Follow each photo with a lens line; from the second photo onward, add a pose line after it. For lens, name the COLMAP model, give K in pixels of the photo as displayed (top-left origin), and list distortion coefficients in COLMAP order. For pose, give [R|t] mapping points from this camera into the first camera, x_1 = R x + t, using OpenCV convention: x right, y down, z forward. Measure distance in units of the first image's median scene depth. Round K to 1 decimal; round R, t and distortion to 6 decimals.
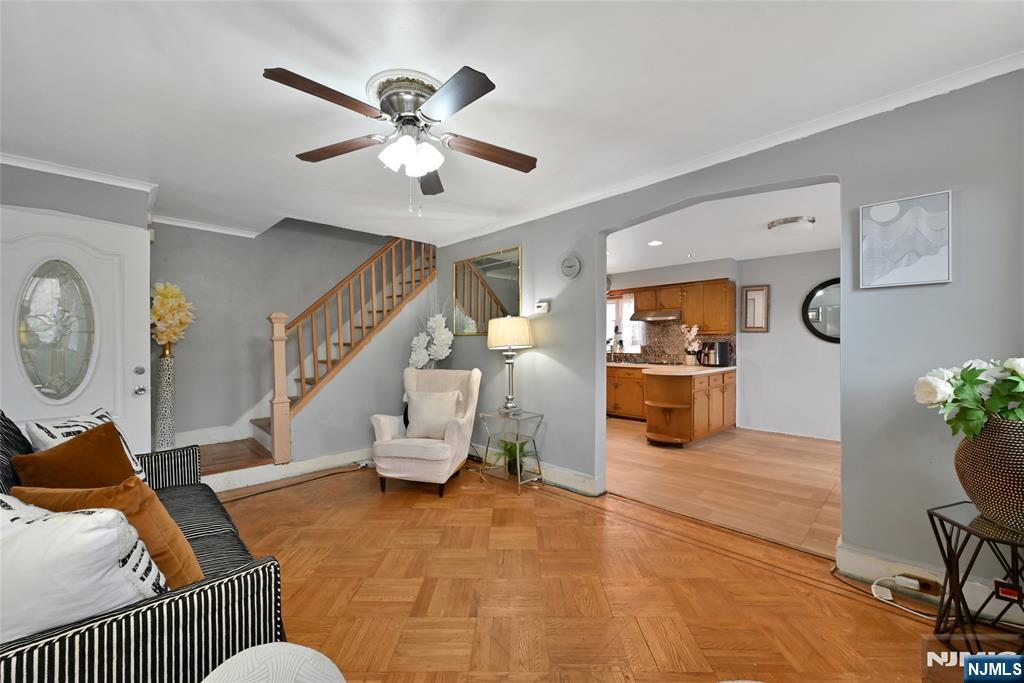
lens RADIAL K [[406.0, 0, 512.7], [0, 406.0, 345.3], [0, 0, 1]] dist [-0.001749, -0.000336]
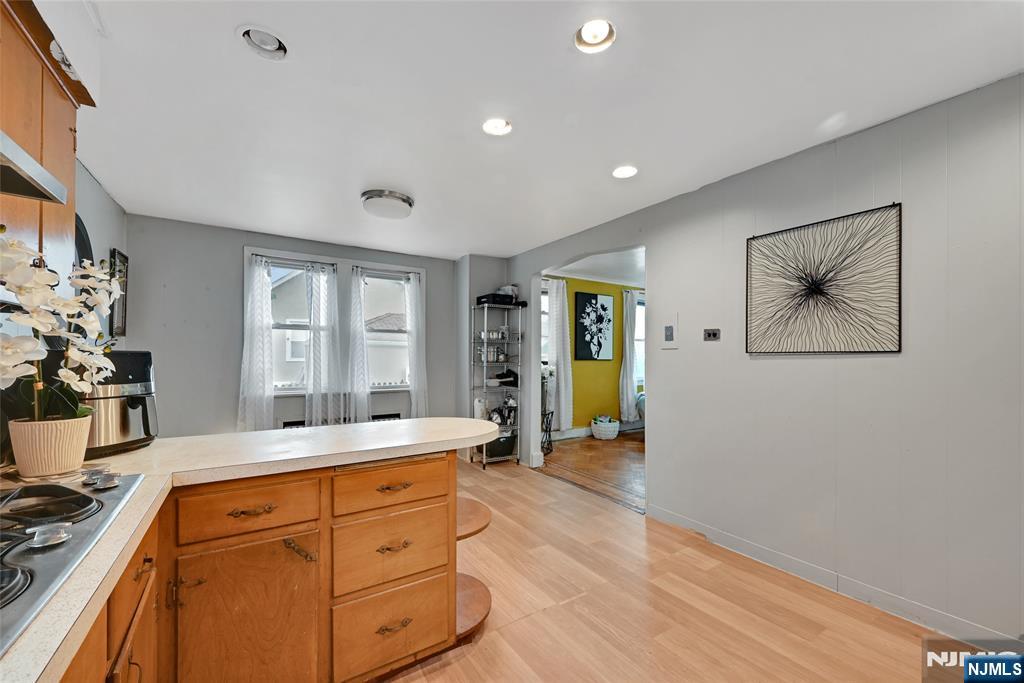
lens RADIAL K [[404.8, 0, 514.4], [0, 404.8, 358.4], [0, 0, 1]] dist [-0.000505, -0.000045]
pose [[-0.980203, -0.000590, 0.197995, 0.207957], [0.000619, 0.999982, 0.006045, -0.004660], [-0.197995, 0.006047, -0.980184, 1.207227]]
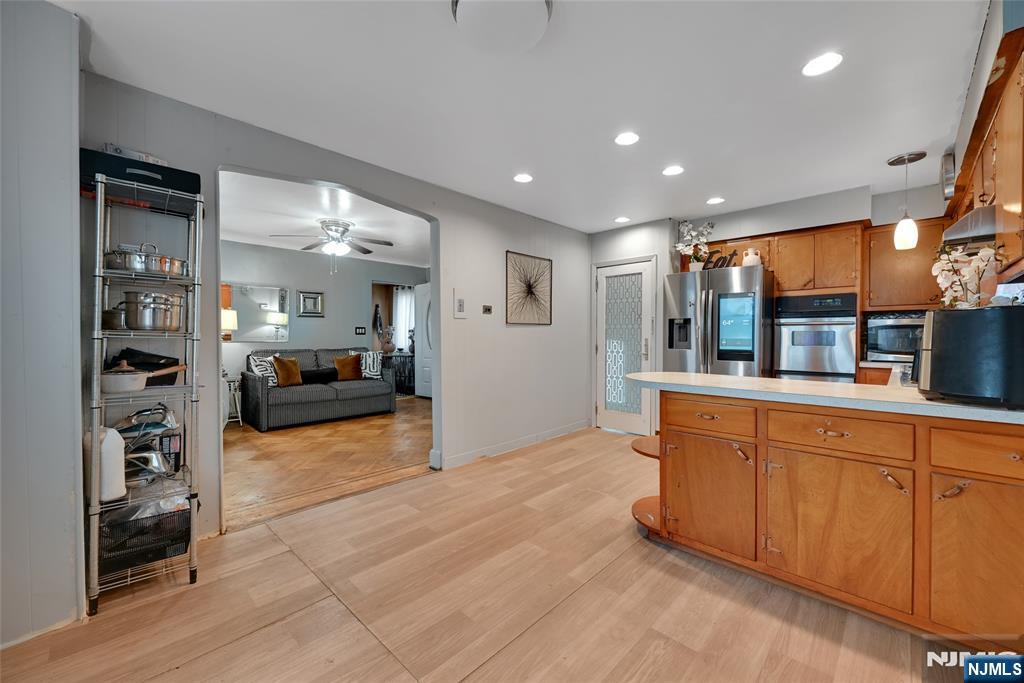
lens RADIAL K [[412.9, 0, 512.0], [0, 412.9, 341.5], [0, 0, 1]] dist [-0.001387, -0.000119]
pose [[0.024236, 0.023051, -0.999440, 0.770397], [-0.001202, 0.999734, 0.023029, 0.007209], [0.999706, 0.000643, 0.024257, 0.703426]]
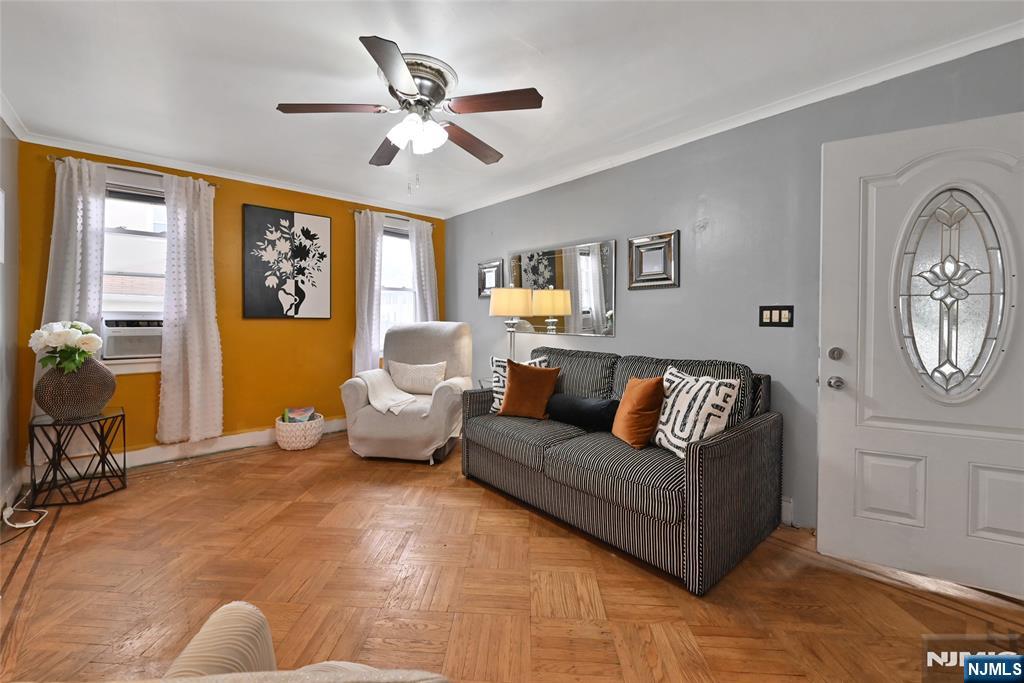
lens RADIAL K [[413.1, 0, 500.1], [0, 413.1, 326.8], [0, 0, 1]] dist [-0.002697, -0.000340]
pose [[-0.998238, -0.000216, 0.059339, -0.191191], [0.001198, 0.999716, 0.023792, 0.004470], [-0.059327, 0.023821, -0.997954, 0.743460]]
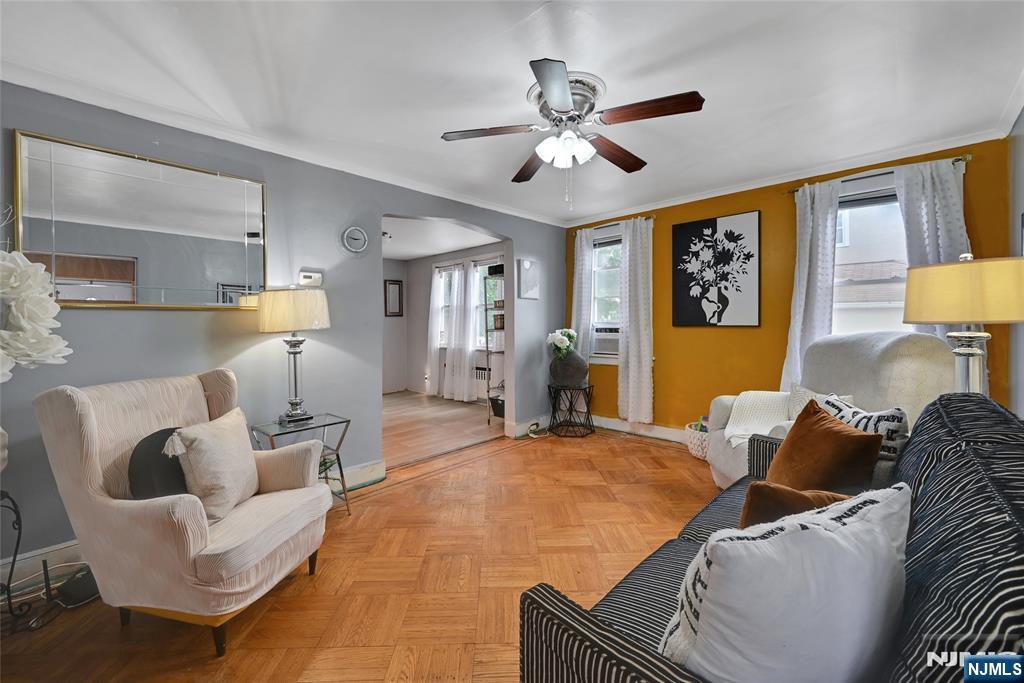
lens RADIAL K [[413.1, 0, 500.1], [0, 413.1, 326.8], [0, 0, 1]] dist [-0.002697, -0.000340]
pose [[-0.017122, -0.002485, 0.999850, -0.484245], [0.012236, 0.999922, 0.002695, 0.000995], [-0.999779, 0.012281, -0.017090, 0.431428]]
